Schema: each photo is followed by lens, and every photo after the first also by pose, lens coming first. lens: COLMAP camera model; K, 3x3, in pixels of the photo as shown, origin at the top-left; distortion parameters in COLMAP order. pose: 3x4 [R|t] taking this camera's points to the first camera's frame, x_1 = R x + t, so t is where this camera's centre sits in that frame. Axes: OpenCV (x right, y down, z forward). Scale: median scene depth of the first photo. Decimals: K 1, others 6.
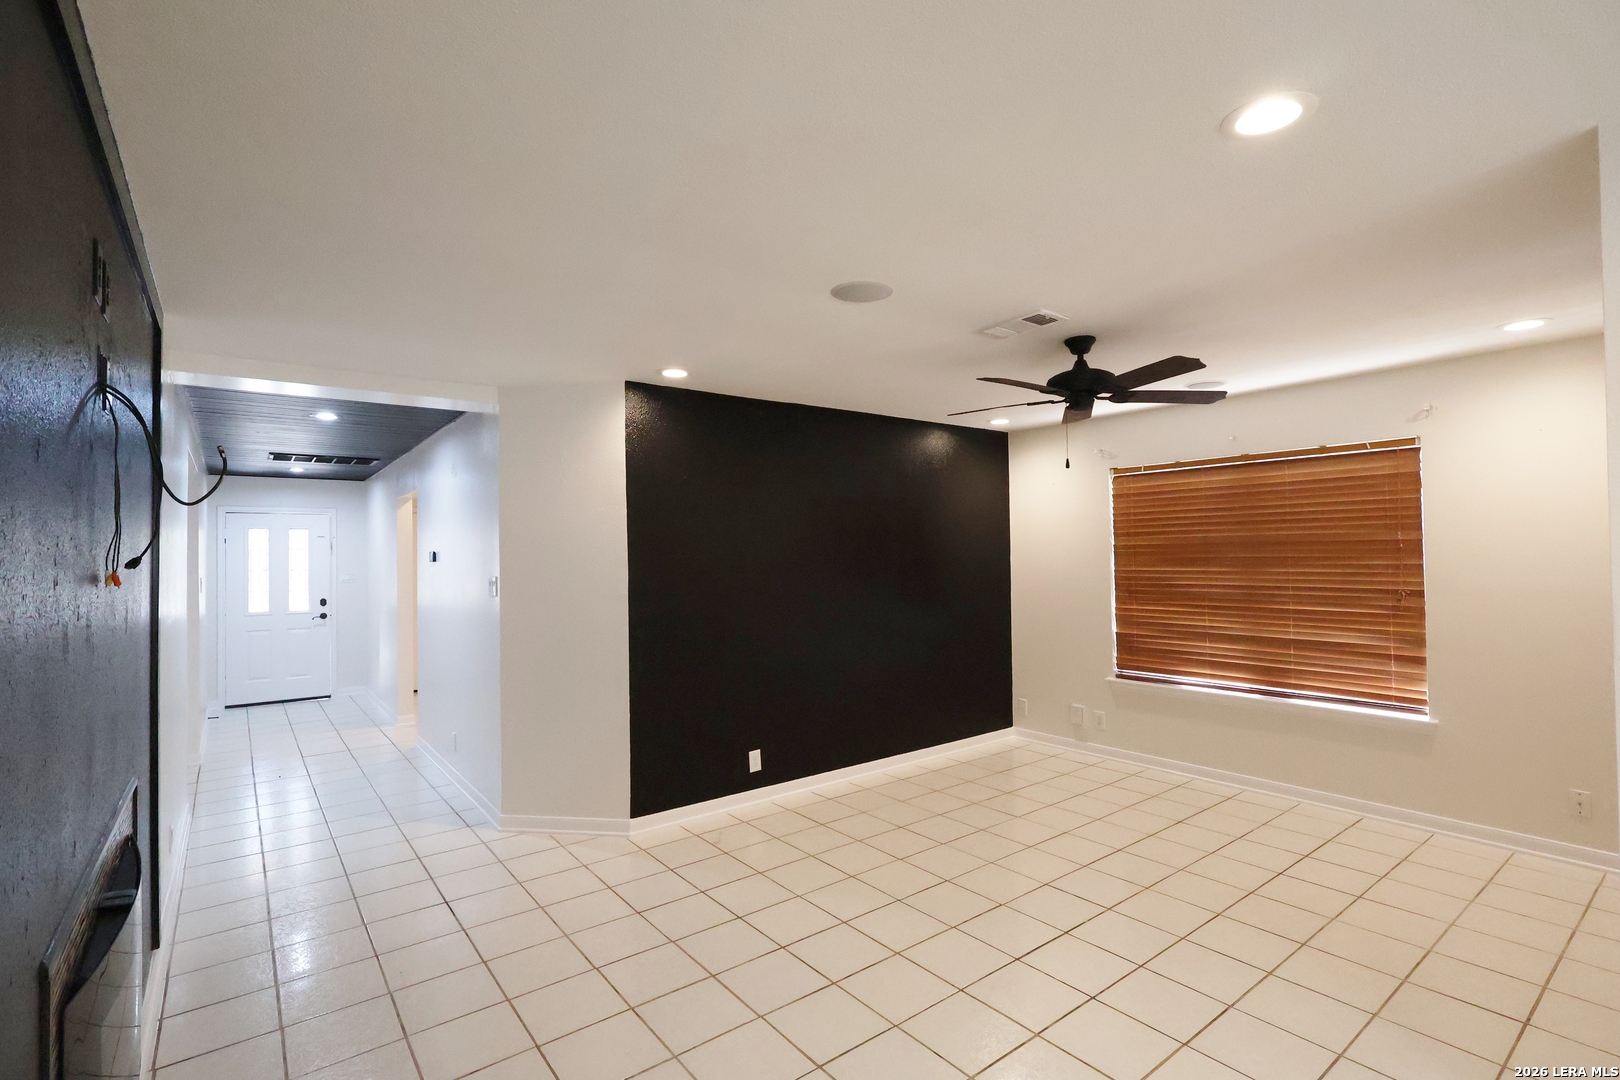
lens RADIAL K [[748.8, 0, 810.0], [0, 748.8, 540.0], [0, 0, 1]] dist [-0.000284, 0.000624]
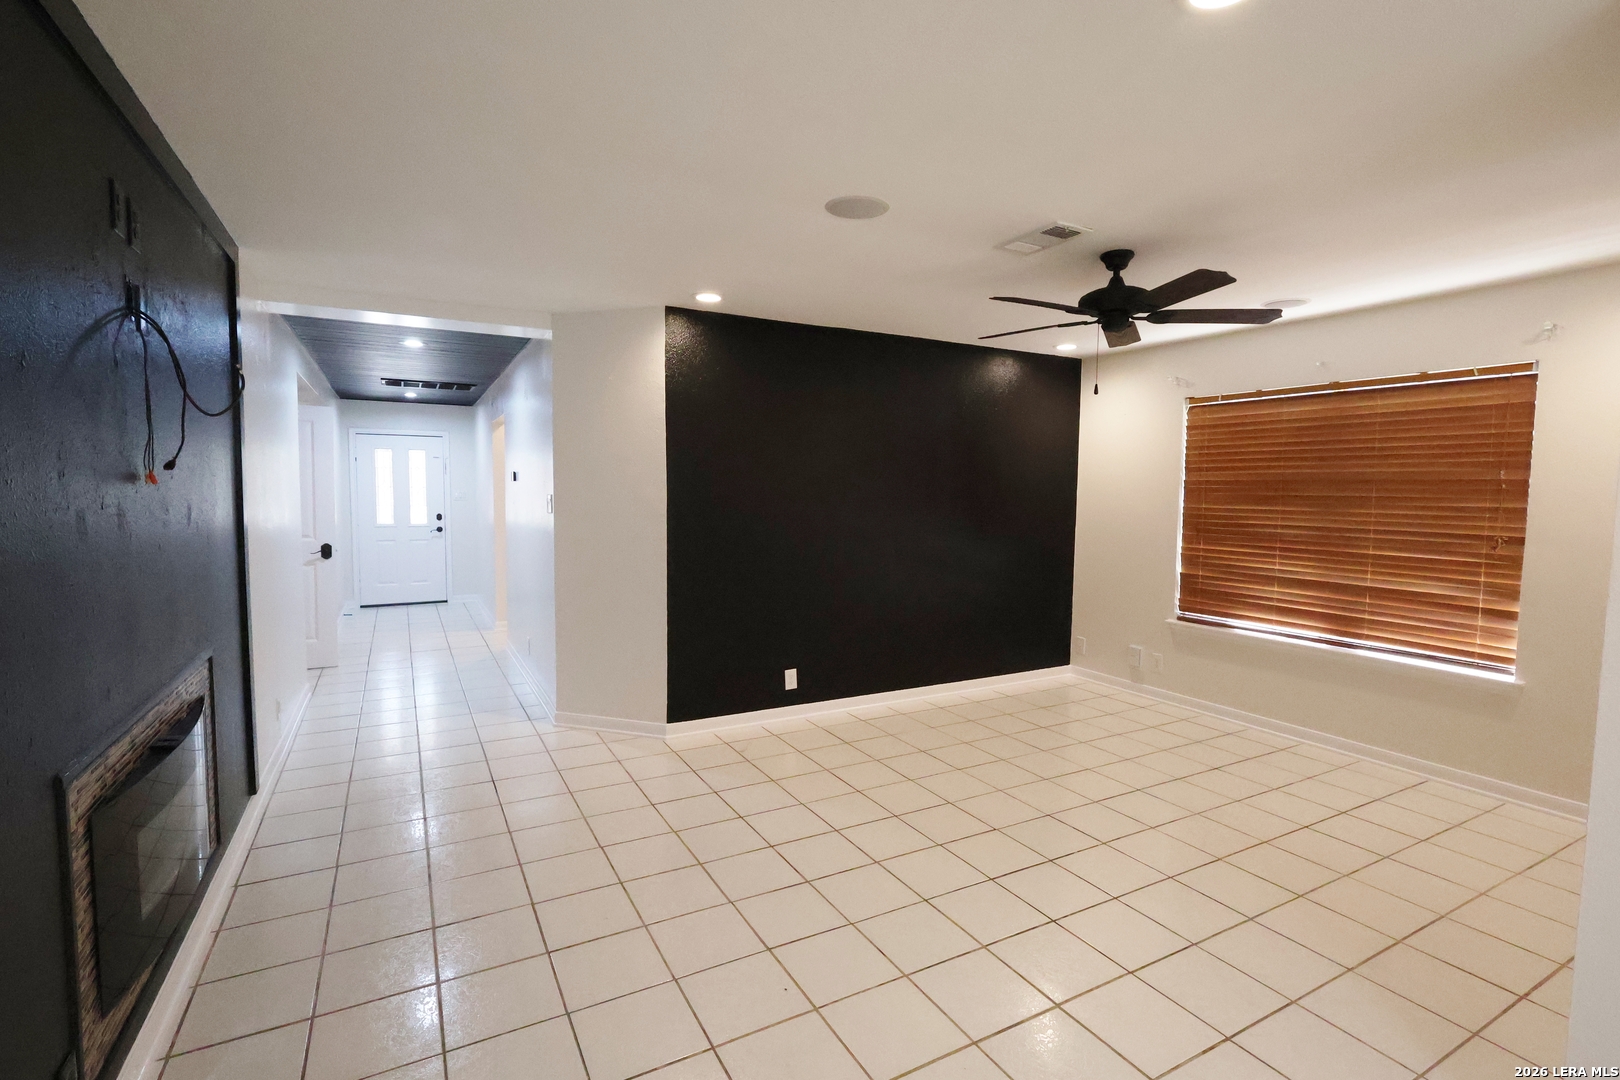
lens RADIAL K [[747.7, 0, 810.0], [0, 747.7, 540.0], [0, 0, 1]] dist [-0.002640, 0.001058]
pose [[0.987720, 0.036126, -0.152003, 0.108303], [-0.022369, 0.995575, 0.091264, 0.007545], [0.154627, -0.086743, 0.984158, -0.000979]]
